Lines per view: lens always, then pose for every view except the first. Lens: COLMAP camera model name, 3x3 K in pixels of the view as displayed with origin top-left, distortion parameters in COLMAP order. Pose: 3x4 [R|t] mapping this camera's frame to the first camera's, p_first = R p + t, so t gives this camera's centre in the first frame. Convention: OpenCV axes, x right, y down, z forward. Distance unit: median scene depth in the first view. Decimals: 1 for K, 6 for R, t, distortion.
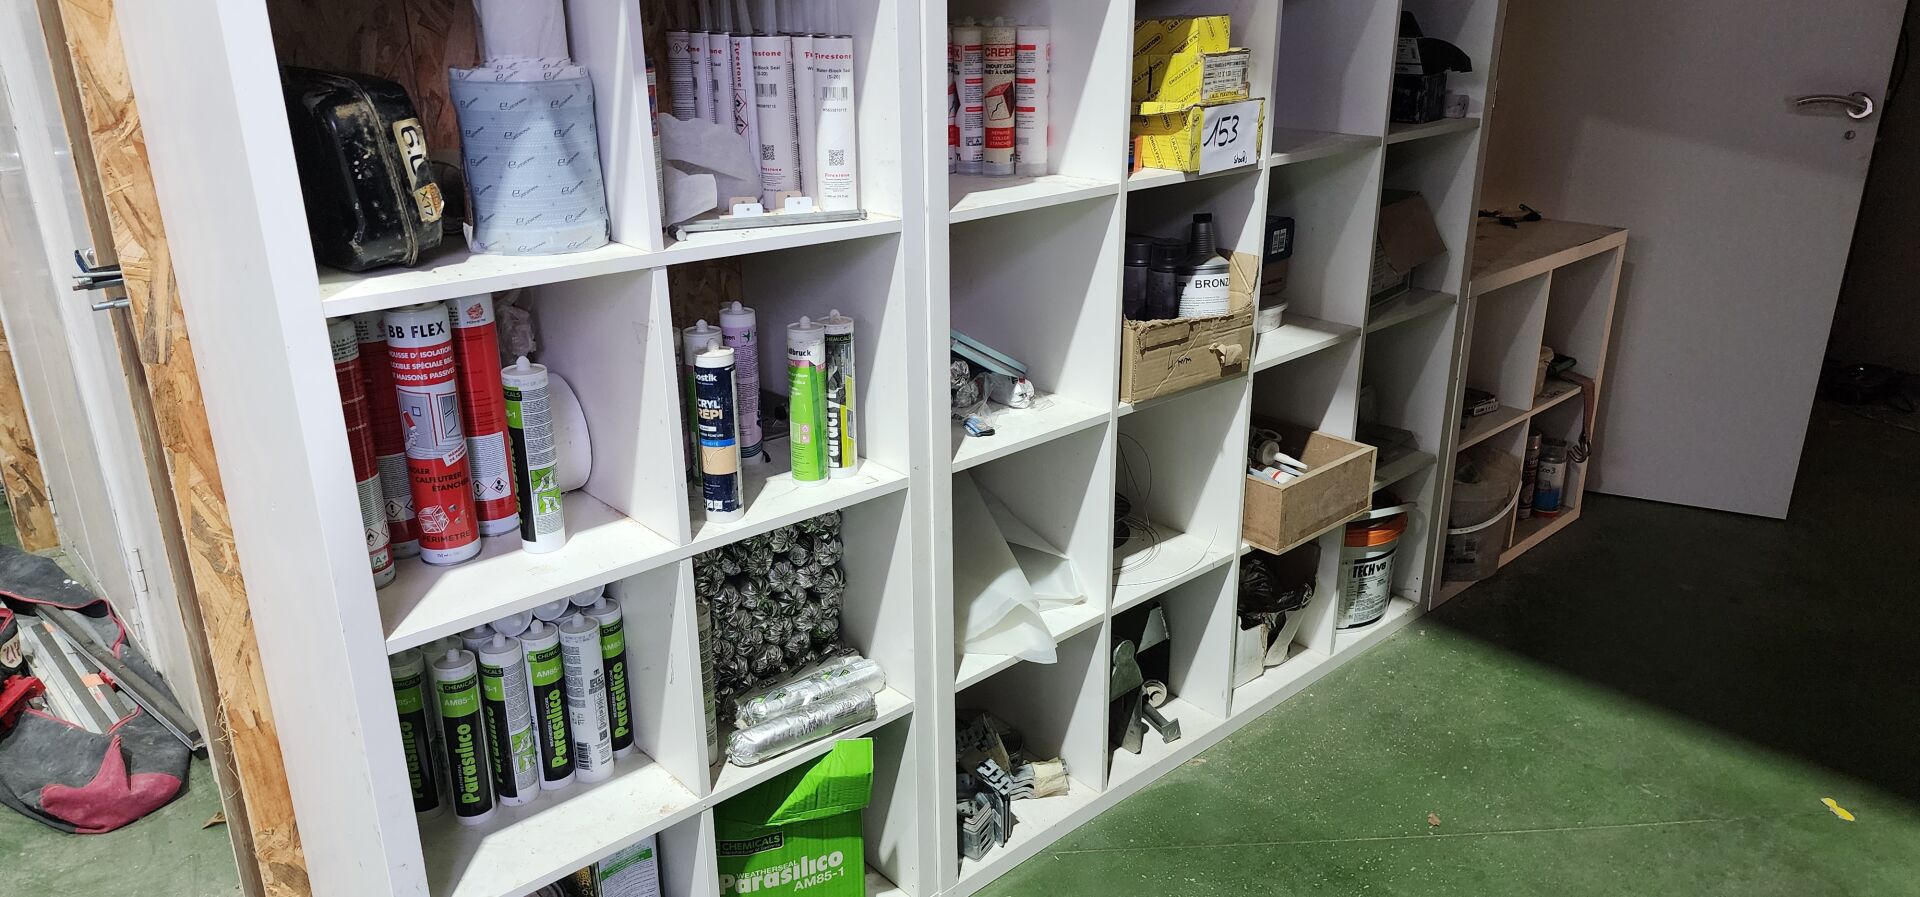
lens RADIAL K [[1315.9, 0, 960.0], [0, 1315.9, 448.5], [0, 0, 1]] dist [0.061666, -0.064144]
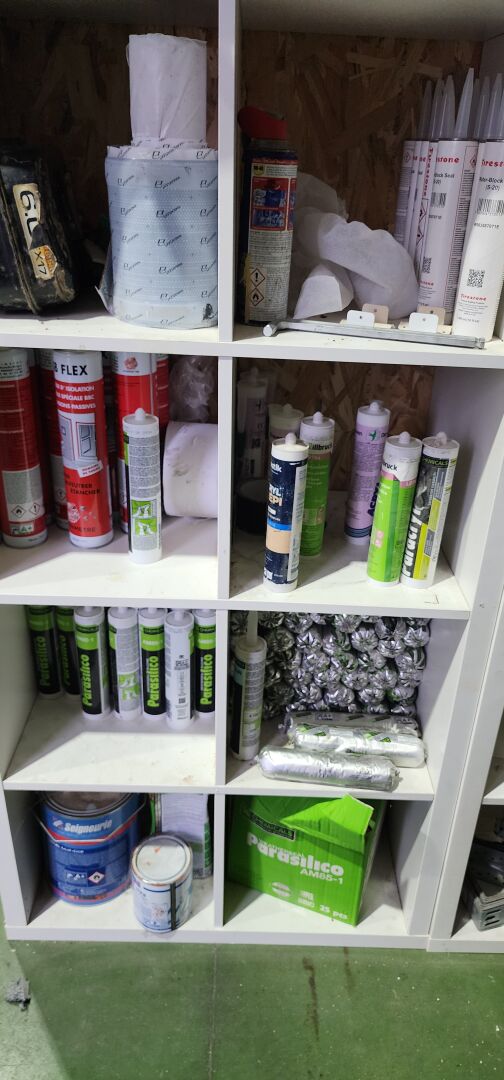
lens RADIAL K [[740.2, 0, 252.0], [0, 740.2, 540.0], [0, 0, 1]] dist [0.061666, -0.064144]
pose [[0.741355, 0.342948, -0.576870, 0.160072], [-0.264033, 0.939300, 0.219094, -0.119025], [0.616992, -0.010113, 0.786904, 0.476332]]
